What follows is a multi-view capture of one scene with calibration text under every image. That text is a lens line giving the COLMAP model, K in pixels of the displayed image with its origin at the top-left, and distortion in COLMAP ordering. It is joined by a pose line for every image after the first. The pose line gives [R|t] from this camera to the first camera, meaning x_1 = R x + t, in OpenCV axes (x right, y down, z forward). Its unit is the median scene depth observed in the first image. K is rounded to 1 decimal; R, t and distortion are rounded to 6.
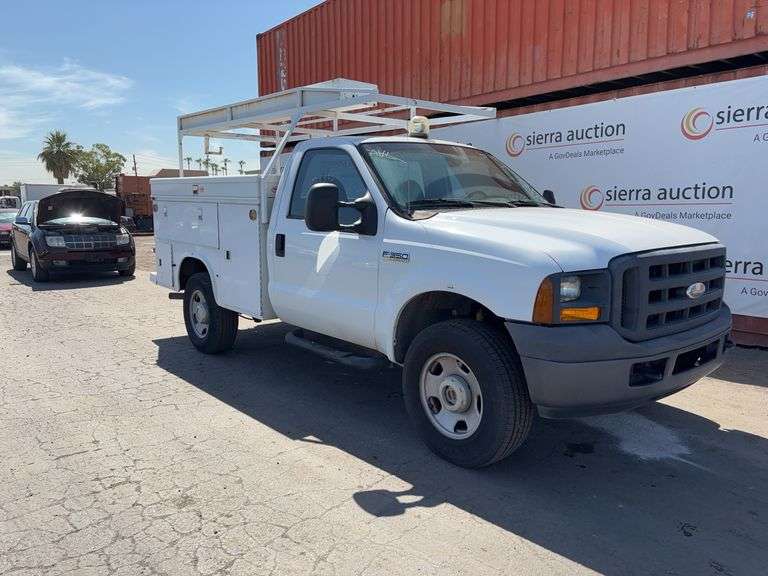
lens RADIAL K [[599.4, 0, 383.6], [0, 599.4, 289.0], [0, 0, 1]] dist [0.032515, -0.041159]
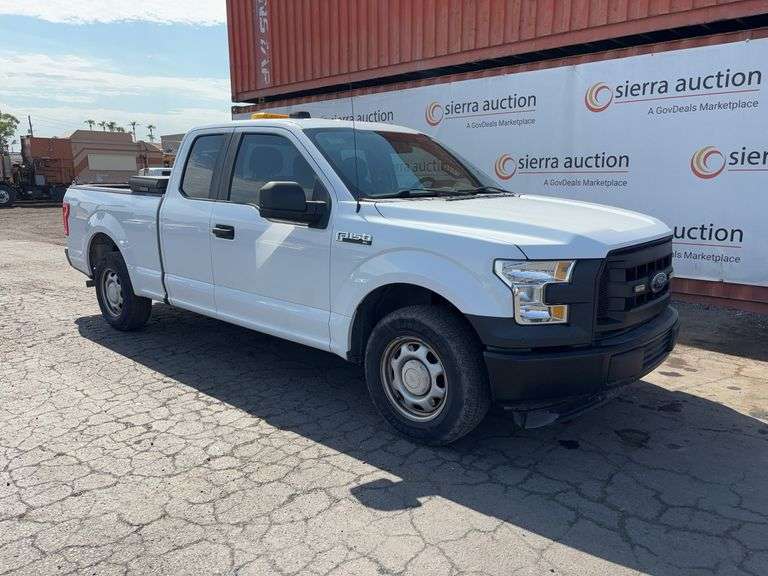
lens RADIAL K [[599.4, 0, 389.7], [0, 599.4, 290.0], [0, 0, 1]] dist [0.032515, -0.041159]
pose [[0.989562, -0.024827, 0.141955, -0.218108], [0.017297, 0.998389, 0.054036, -0.027130], [-0.143068, -0.051016, 0.988397, 0.234476]]
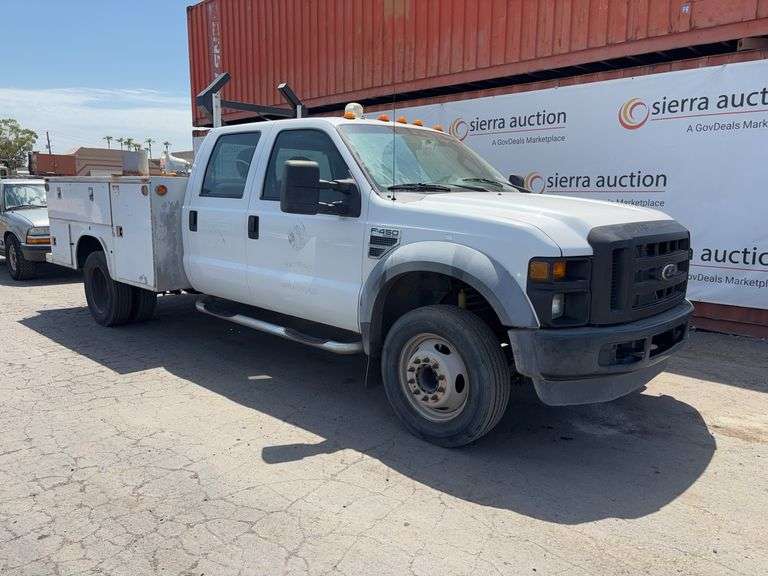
lens RADIAL K [[600.1, 0, 388.7], [0, 600.1, 289.2], [0, 0, 1]] dist [0.024475, -0.019047]
pose [[0.992843, -0.004684, 0.119334, -0.020894], [0.001871, 0.999718, 0.023674, 0.001779], [-0.119411, -0.023281, 0.992572, 0.013223]]
